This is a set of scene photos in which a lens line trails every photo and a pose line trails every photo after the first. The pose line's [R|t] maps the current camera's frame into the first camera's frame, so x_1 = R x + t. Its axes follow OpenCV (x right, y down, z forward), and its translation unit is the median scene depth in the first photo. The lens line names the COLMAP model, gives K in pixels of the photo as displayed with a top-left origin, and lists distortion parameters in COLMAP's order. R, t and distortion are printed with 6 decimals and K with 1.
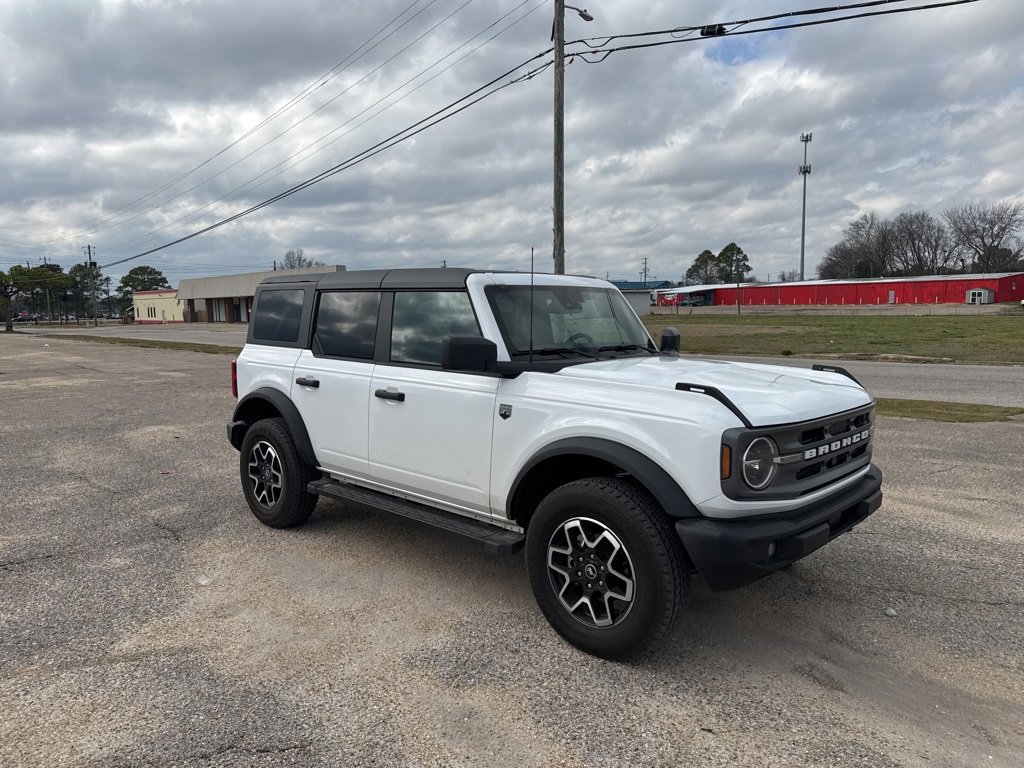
lens RADIAL K [[719.9, 0, 507.6], [0, 719.9, 395.6], [0, 0, 1]] dist [0.032301, -0.045443]
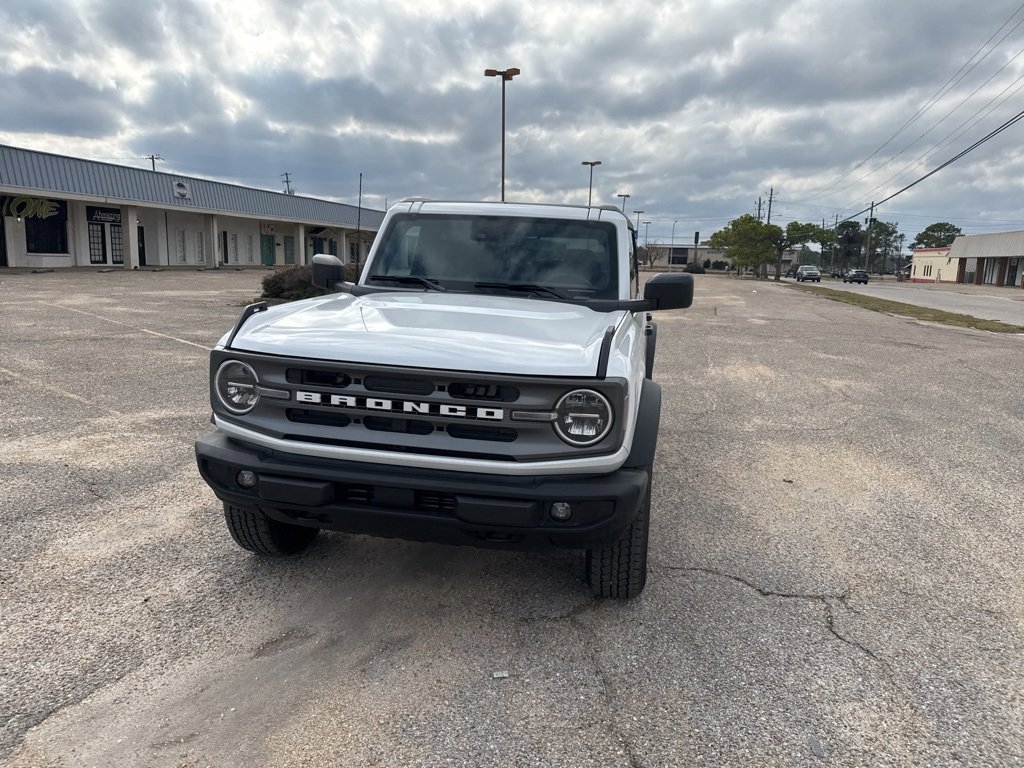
lens RADIAL K [[719.9, 0, 519.0], [0, 719.9, 381.7], [0, 0, 1]] dist [0.032301, -0.045443]
pose [[0.546951, 0.174711, -0.818731, 0.801755], [-0.143427, 0.983077, 0.113966, -0.047261], [0.824787, 0.055094, 0.562754, 0.449977]]
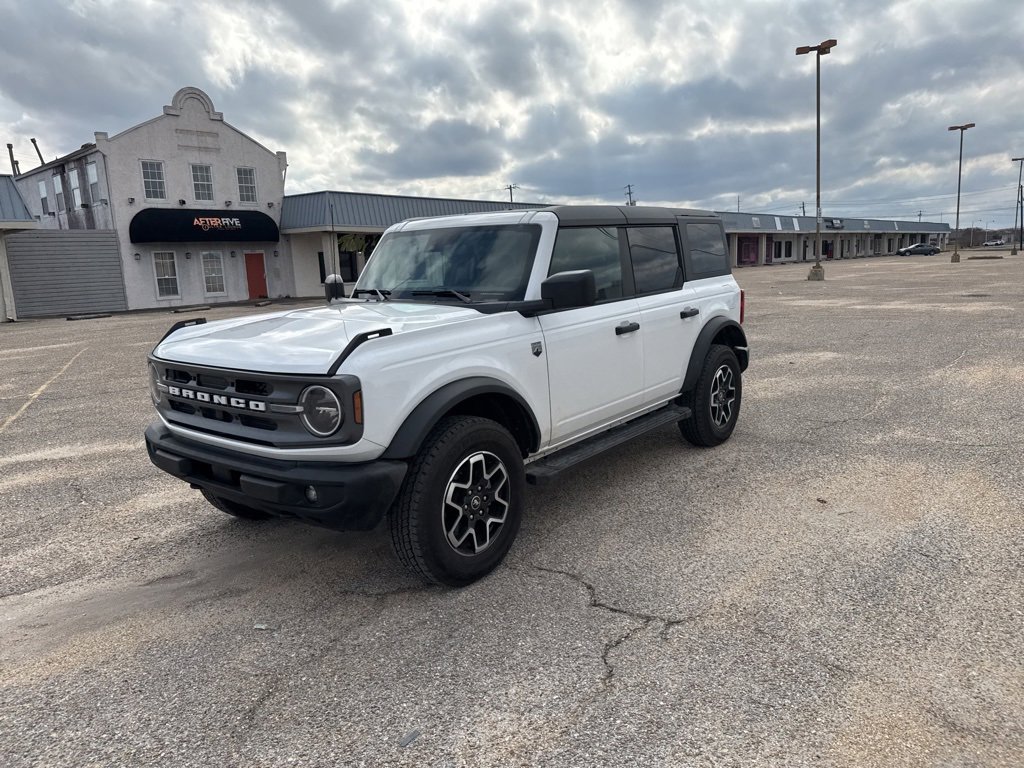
lens RADIAL K [[719.9, 0, 508.6], [0, 719.9, 391.7], [0, 0, 1]] dist [0.032301, -0.045443]
pose [[0.093813, 0.184741, -0.978299, 0.993714], [-0.078743, 0.980932, 0.177687, -0.101994], [0.992471, 0.060365, 0.106571, 0.880560]]
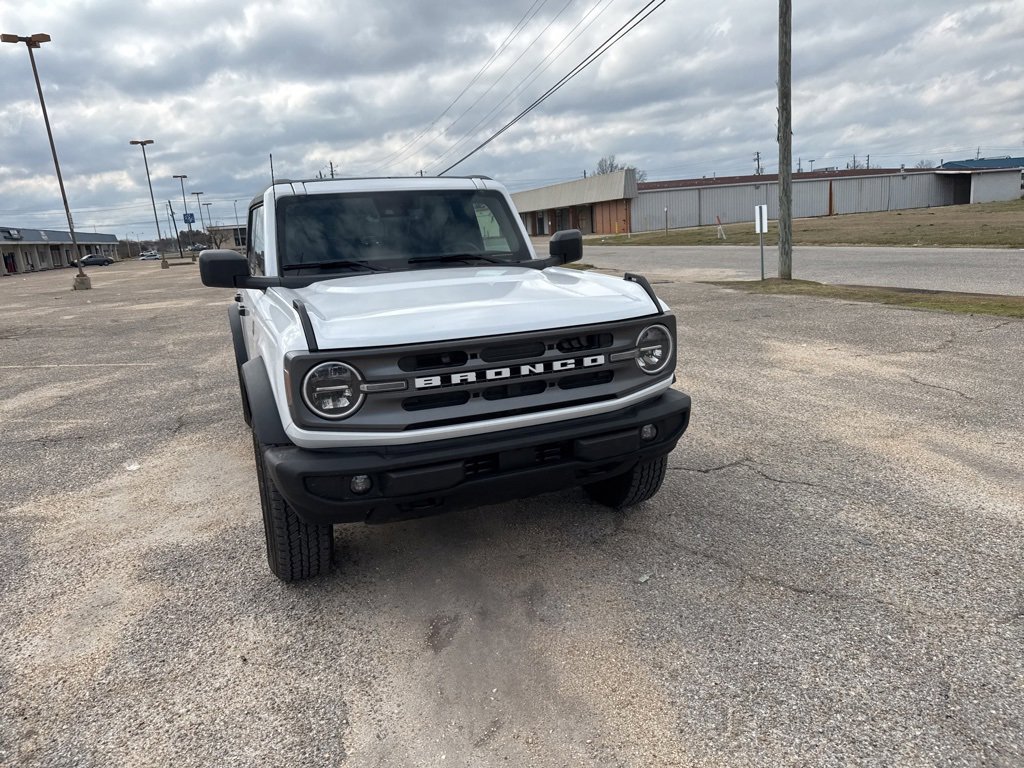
lens RADIAL K [[719.9, 0, 502.5], [0, 719.9, 382.2], [0, 0, 1]] dist [0.032301, -0.045443]
pose [[0.907046, 0.040314, -0.419097, 0.541674], [0.005544, 0.994176, 0.107630, -0.007400], [0.420995, -0.099949, 0.901540, 0.164572]]
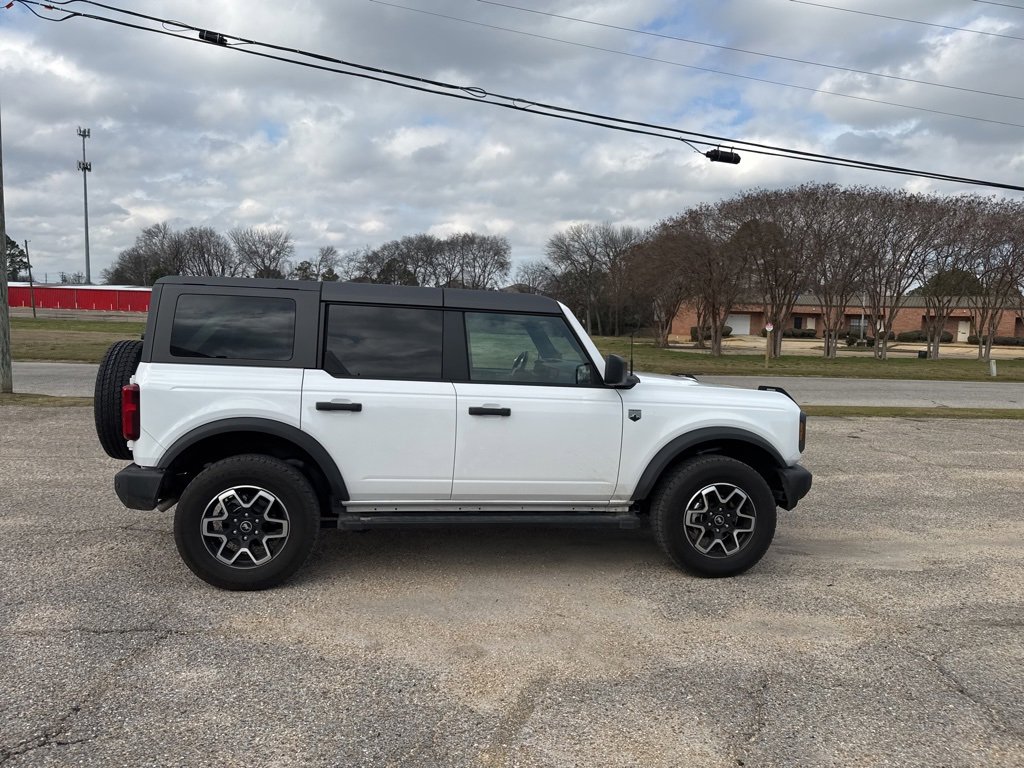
lens RADIAL K [[719.9, 0, 509.2], [0, 719.9, 393.6], [0, 0, 1]] dist [0.032301, -0.045443]
pose [[0.603819, -0.046135, 0.795785, -0.841911], [0.056845, 0.998274, 0.014742, -0.035063], [-0.795092, 0.036335, 0.605400, 0.298994]]
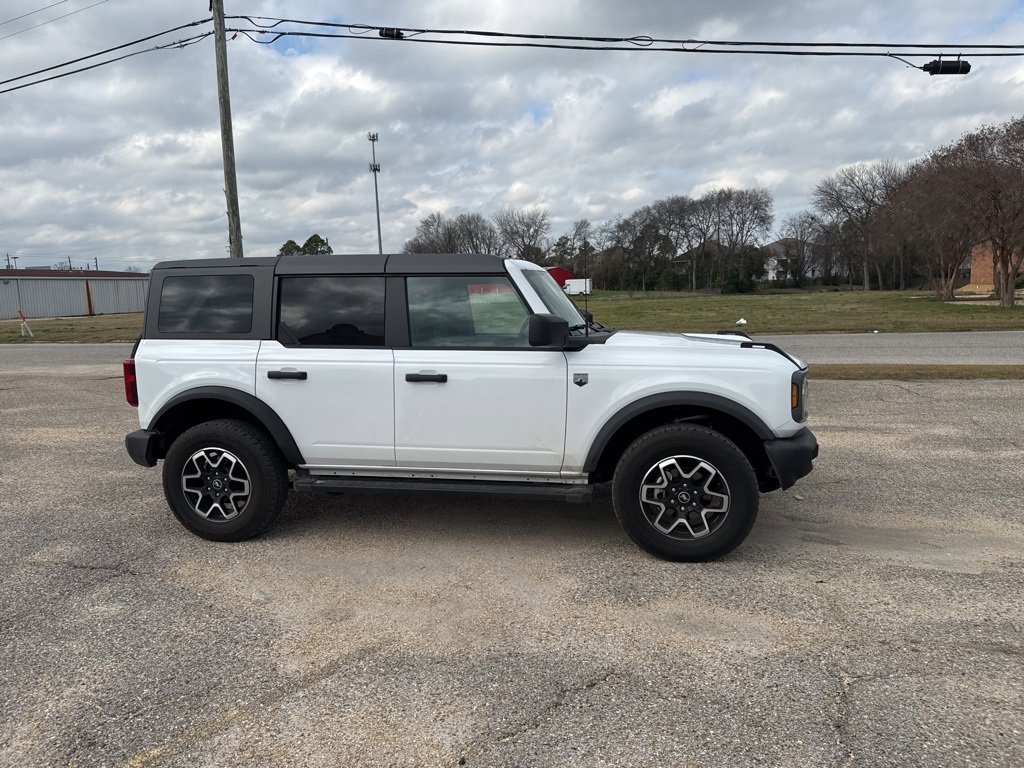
lens RADIAL K [[719.9, 0, 511.1], [0, 719.9, 393.3], [0, 0, 1]] dist [0.032301, -0.045443]
pose [[0.843657, -0.085803, 0.529981, -0.523826], [0.081143, 0.996185, 0.032111, -0.001538], [-0.530715, 0.015914, 0.847401, 0.059422]]
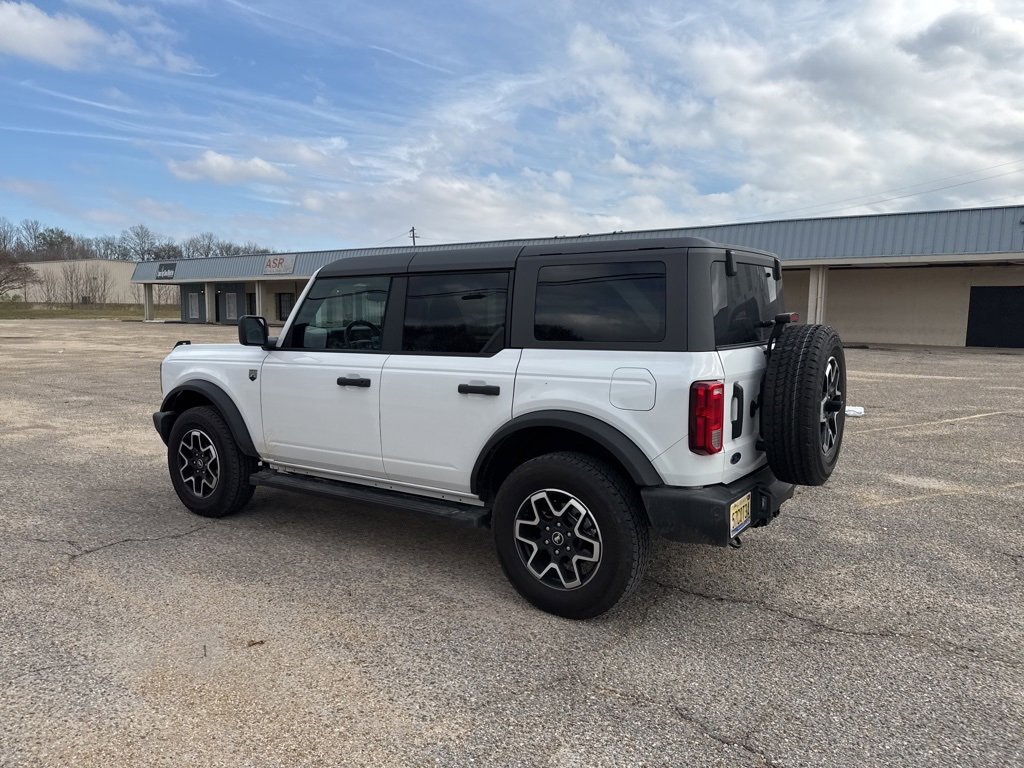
lens RADIAL K [[719.9, 0, 504.6], [0, 719.9, 380.4], [0, 0, 1]] dist [0.032301, -0.045443]
pose [[-0.987429, 0.020061, -0.156787, 0.061545], [-0.014394, 0.976380, 0.215579, -0.221213], [0.157408, 0.215126, -0.963817, 1.981692]]
